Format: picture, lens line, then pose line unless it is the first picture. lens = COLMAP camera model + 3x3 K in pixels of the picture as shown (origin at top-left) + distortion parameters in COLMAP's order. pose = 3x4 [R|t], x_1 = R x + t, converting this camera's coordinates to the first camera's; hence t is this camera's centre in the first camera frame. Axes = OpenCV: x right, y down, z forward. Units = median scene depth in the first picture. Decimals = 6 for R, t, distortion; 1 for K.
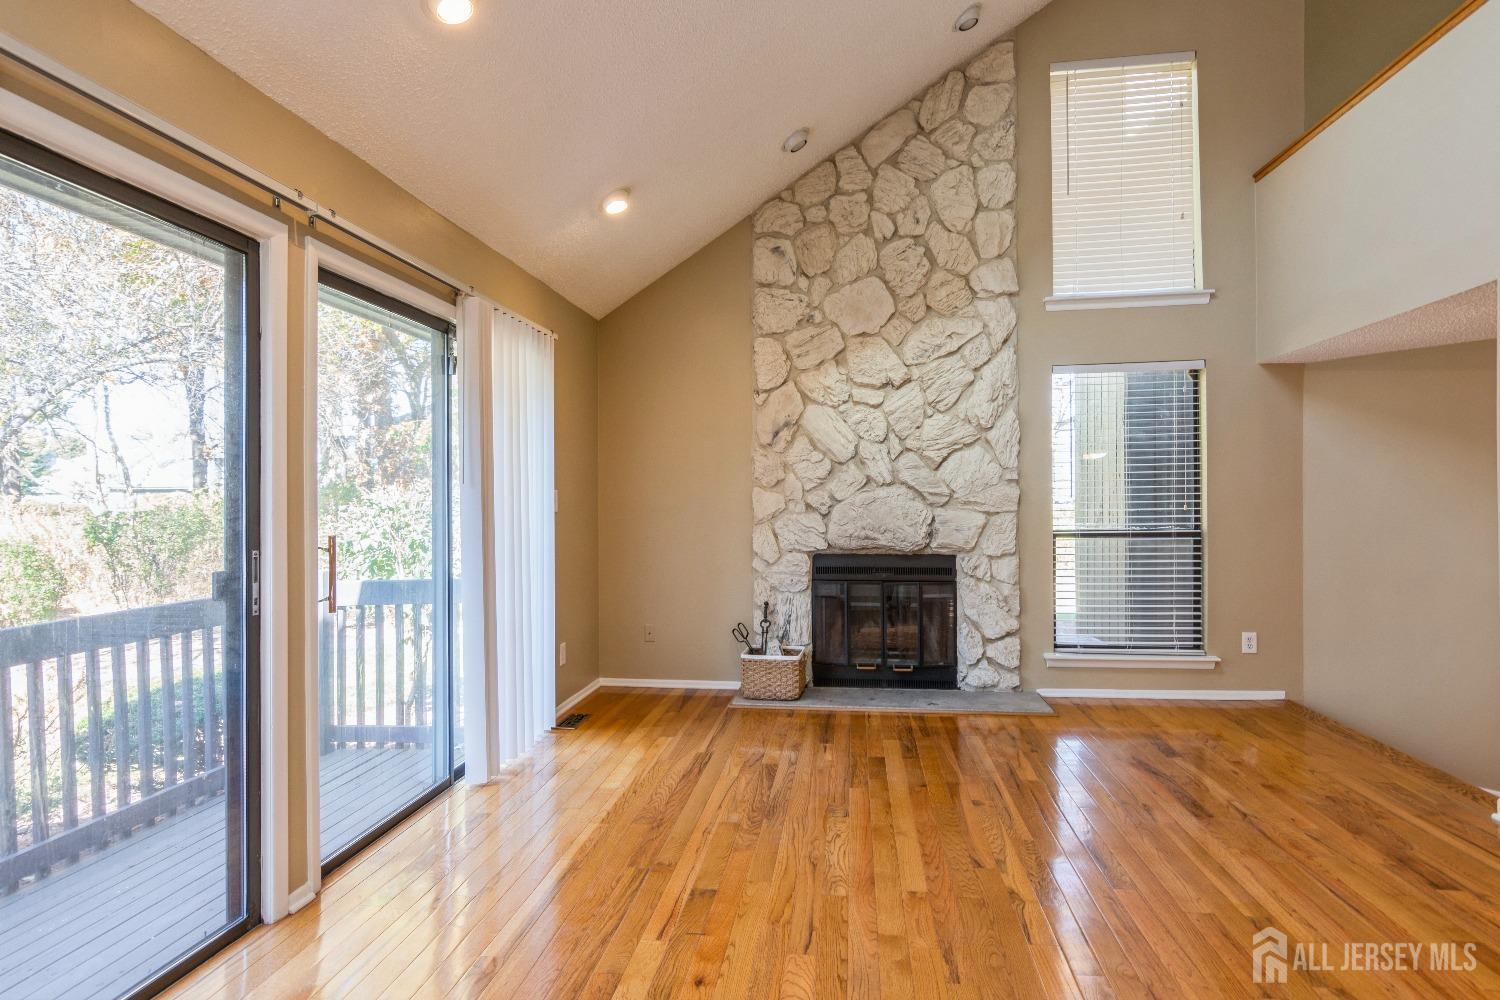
lens RADIAL K [[796.7, 0, 753.1], [0, 796.7, 497.4], [0, 0, 1]] dist [-0.001220, 0.000053]
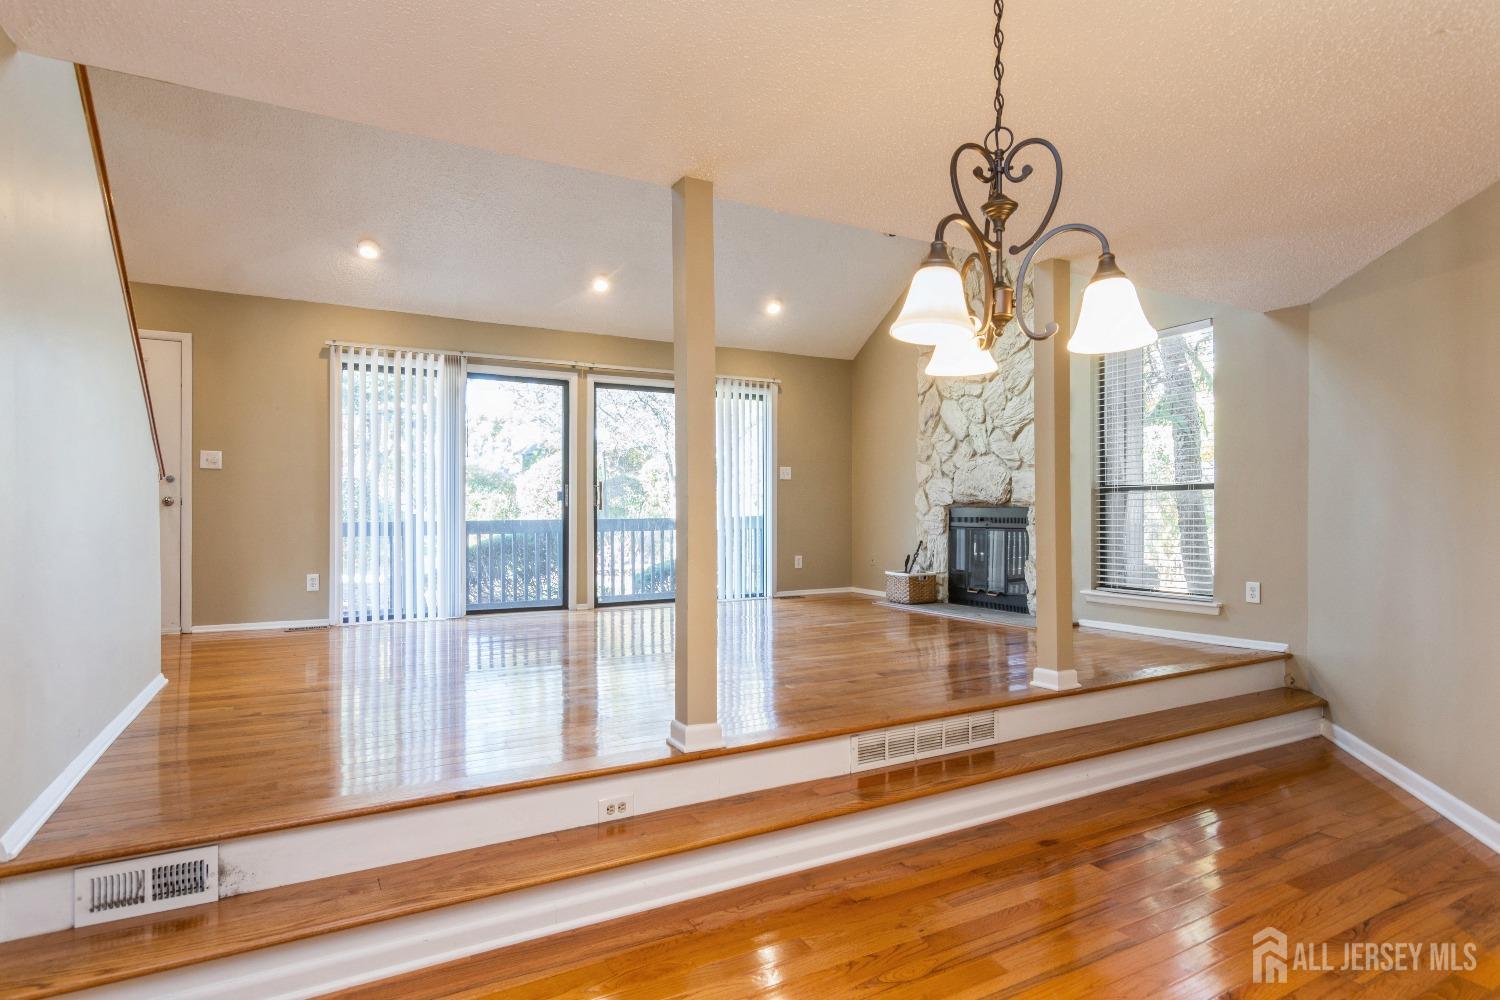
lens RADIAL K [[796.1, 0, 754.5], [0, 796.1, 507.6], [0, 0, 1]] dist [0.002390, 0.000241]
pose [[0.593972, -0.000416, -0.804485, 1.013774], [0.002485, 0.999996, 0.001317, 0.069952], [0.804482, -0.002781, 0.593971, -0.097061]]
